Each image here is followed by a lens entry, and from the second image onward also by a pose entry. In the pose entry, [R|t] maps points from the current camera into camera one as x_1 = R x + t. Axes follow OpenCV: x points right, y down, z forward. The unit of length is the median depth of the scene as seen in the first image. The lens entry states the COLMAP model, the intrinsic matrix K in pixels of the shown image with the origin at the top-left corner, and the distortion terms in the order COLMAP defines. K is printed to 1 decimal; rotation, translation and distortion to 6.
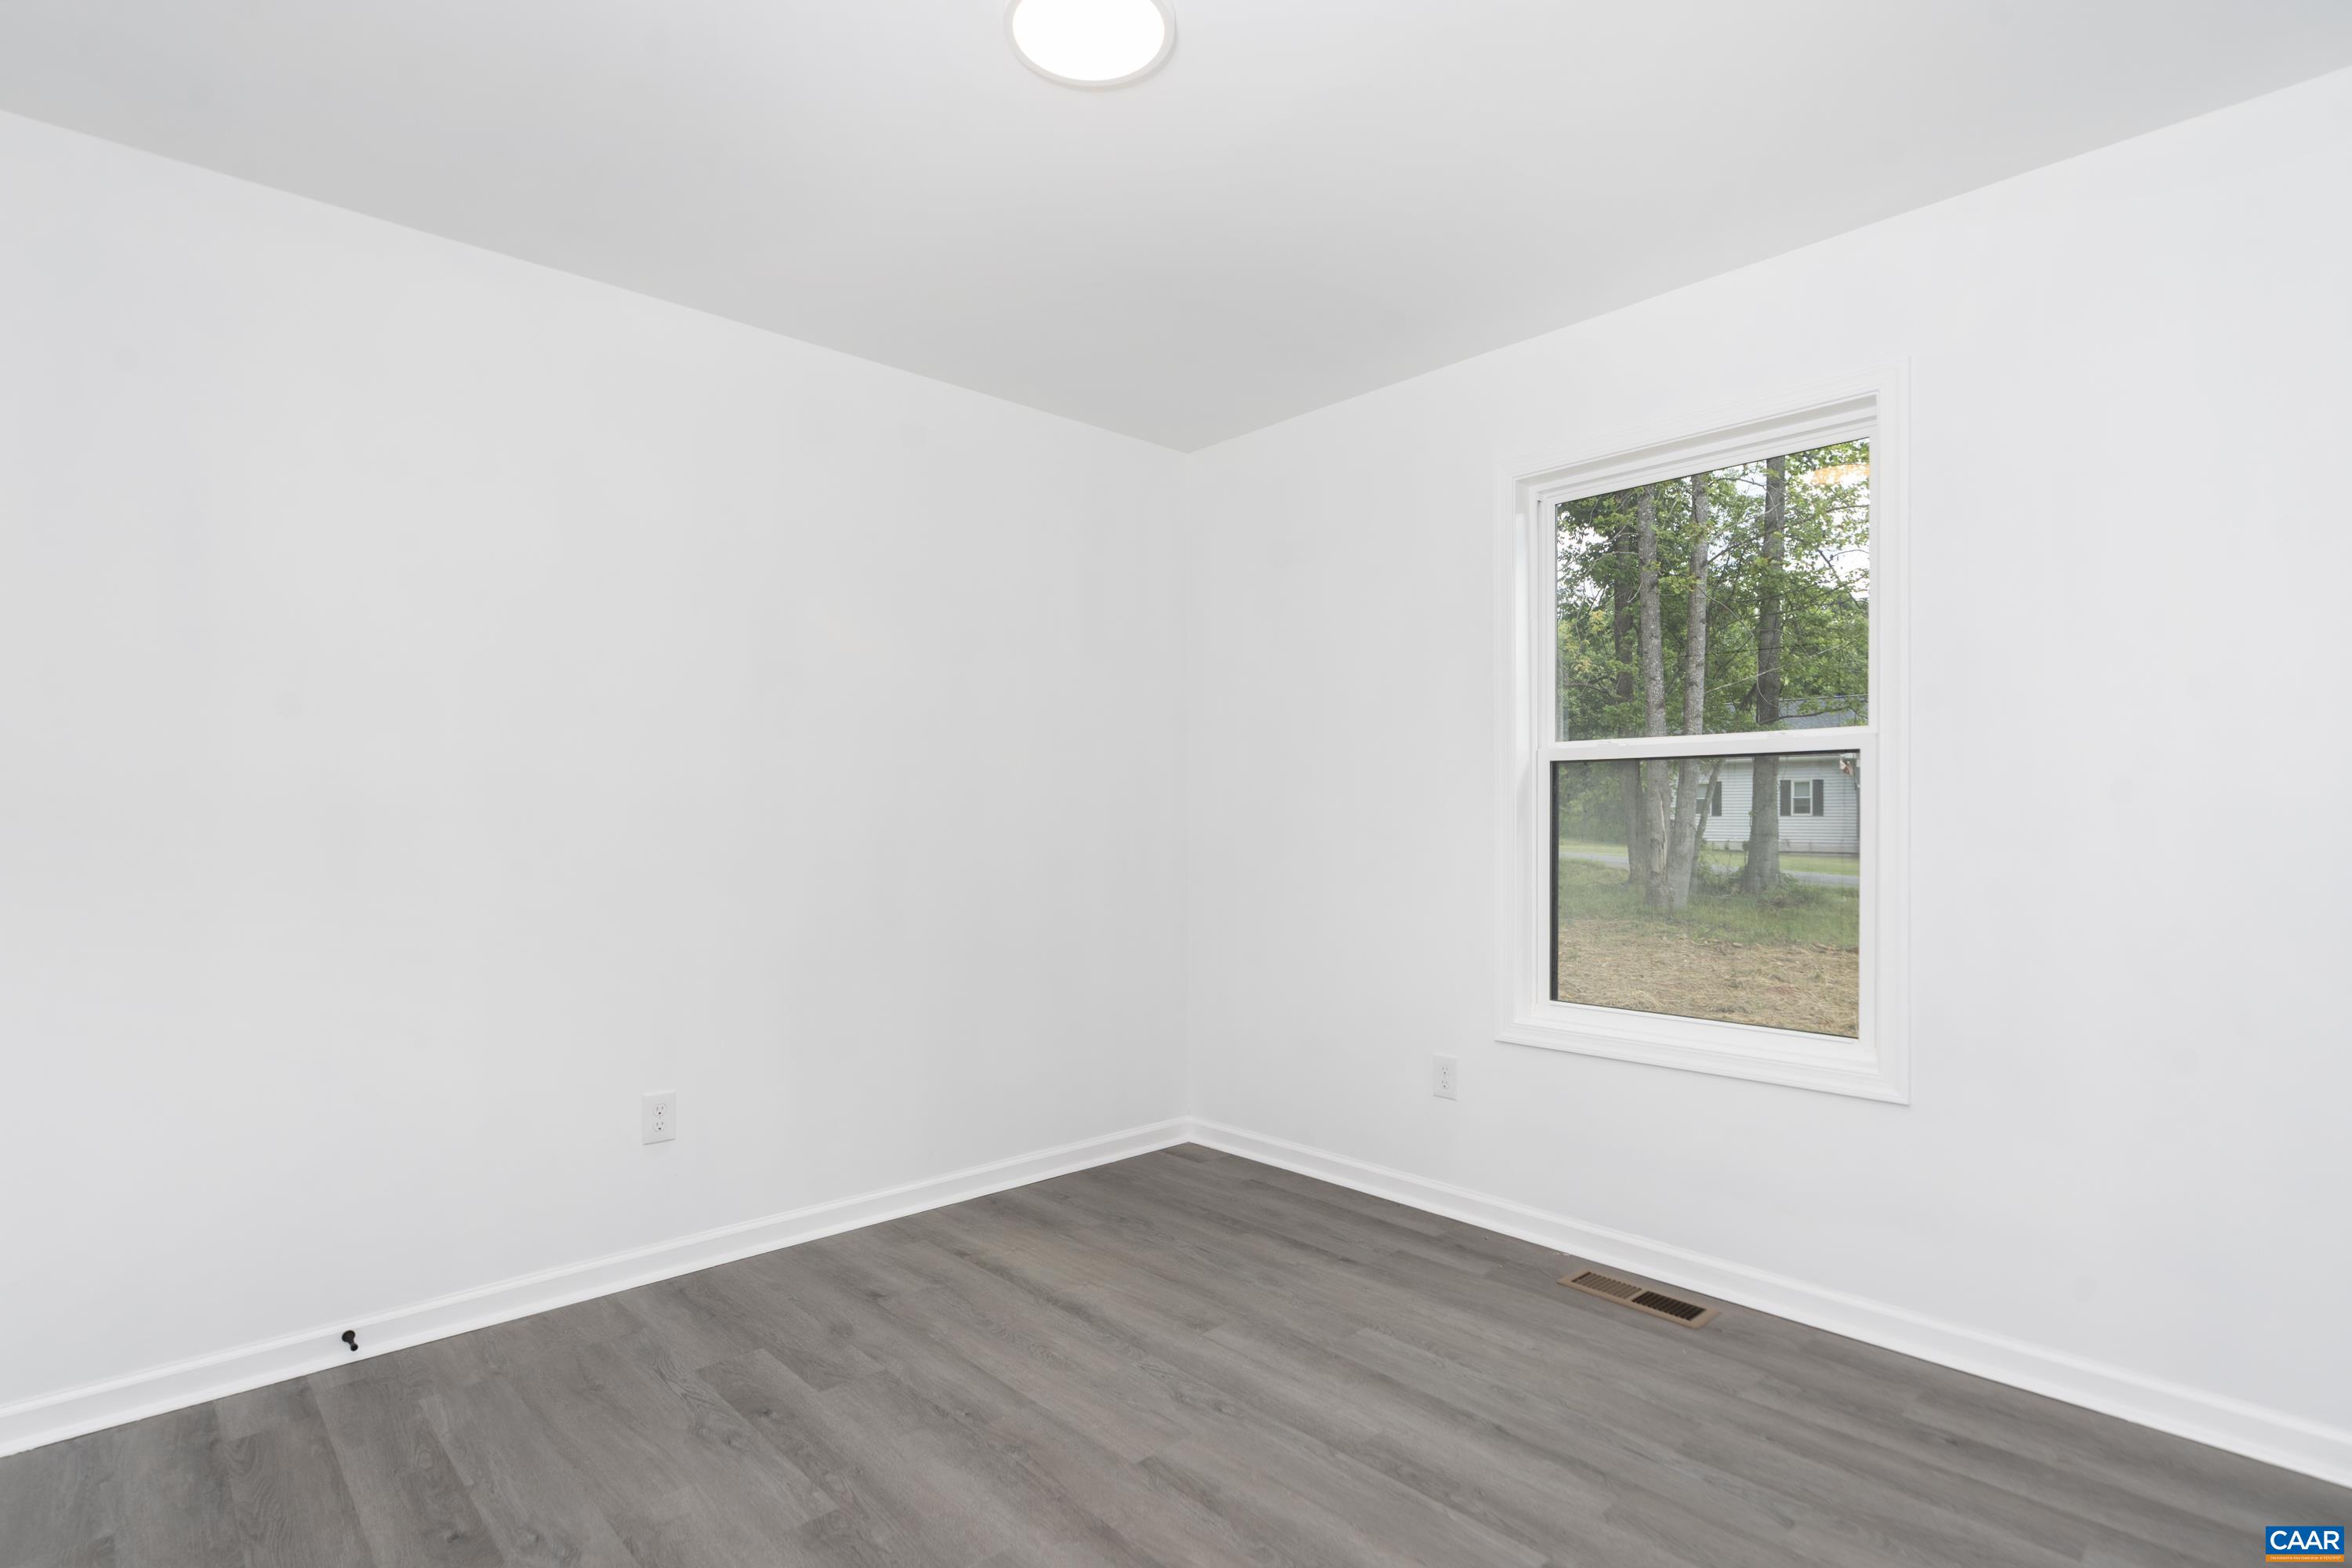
lens RADIAL K [[1150.9, 0, 1163.5], [0, 1150.9, 798.3], [0, 0, 1]] dist [0.001153, 0.002195]
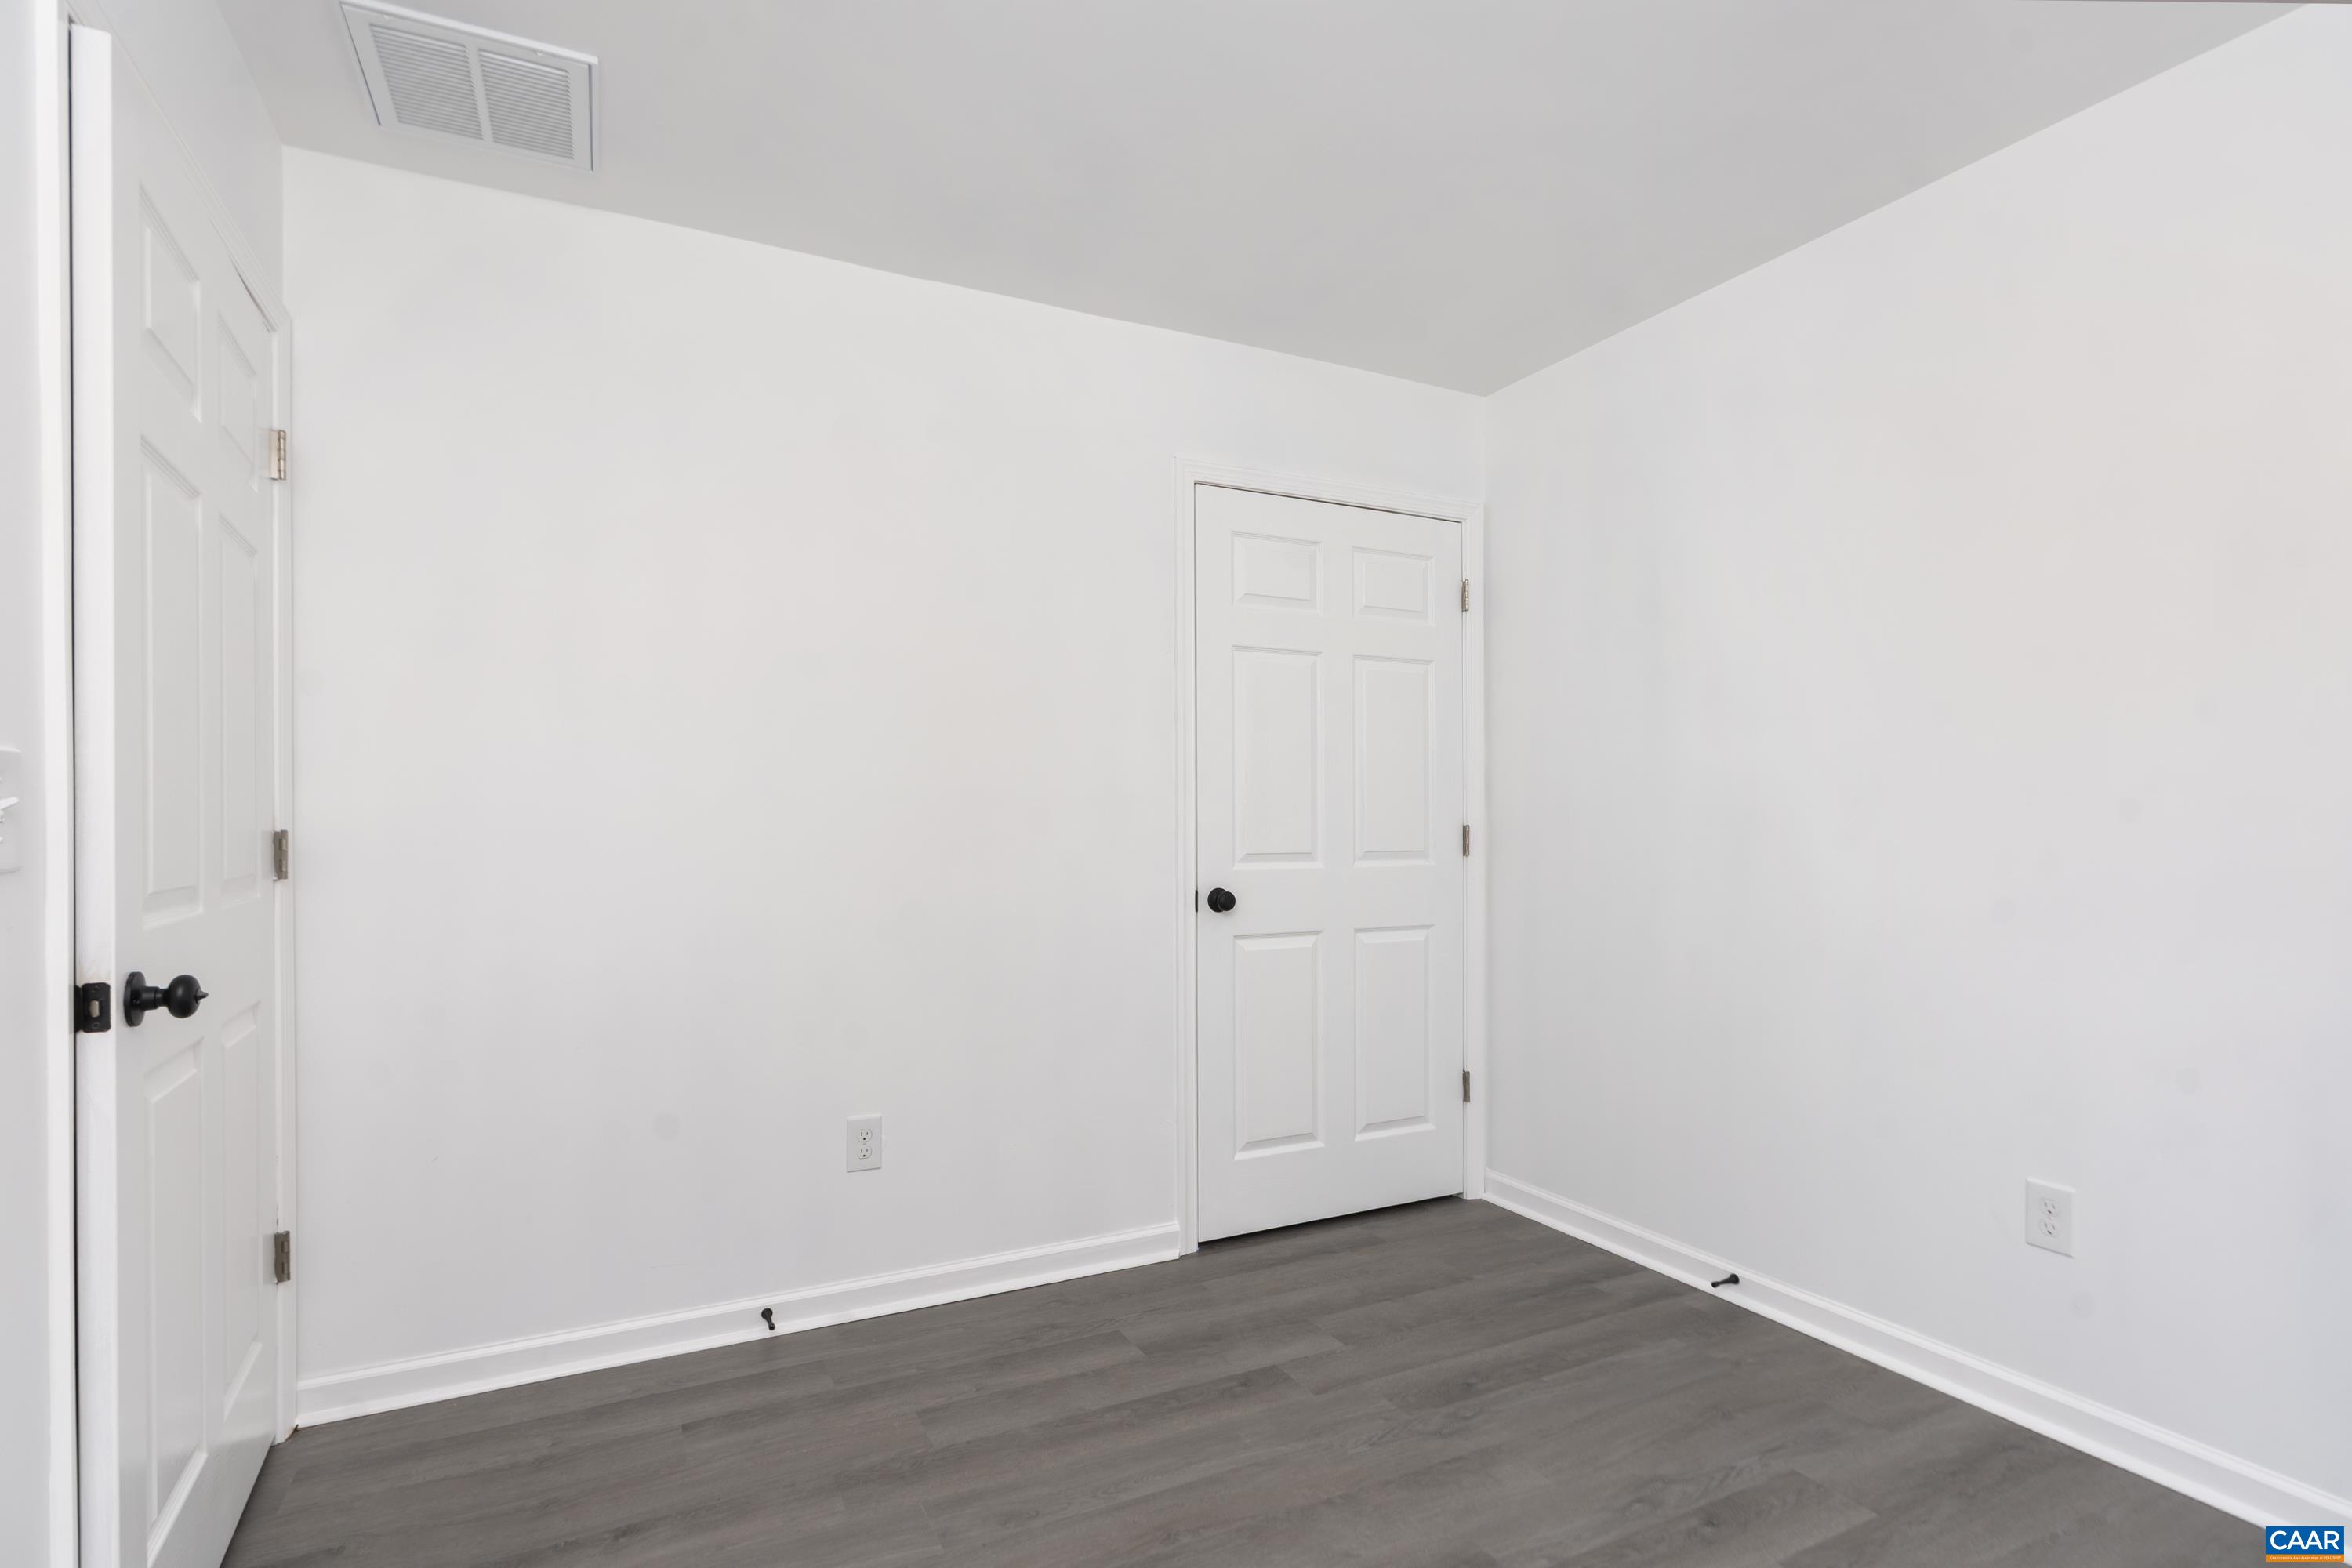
lens RADIAL K [[1150.9, 0, 1163.1], [0, 1150.9, 805.0], [0, 0, 1]] dist [0.001153, 0.002195]
pose [[-0.279670, -0.013767, -0.959997, 0.589890], [0.016512, 0.999680, -0.019146, 0.019167], [0.959954, -0.021206, -0.279353, 0.875274]]
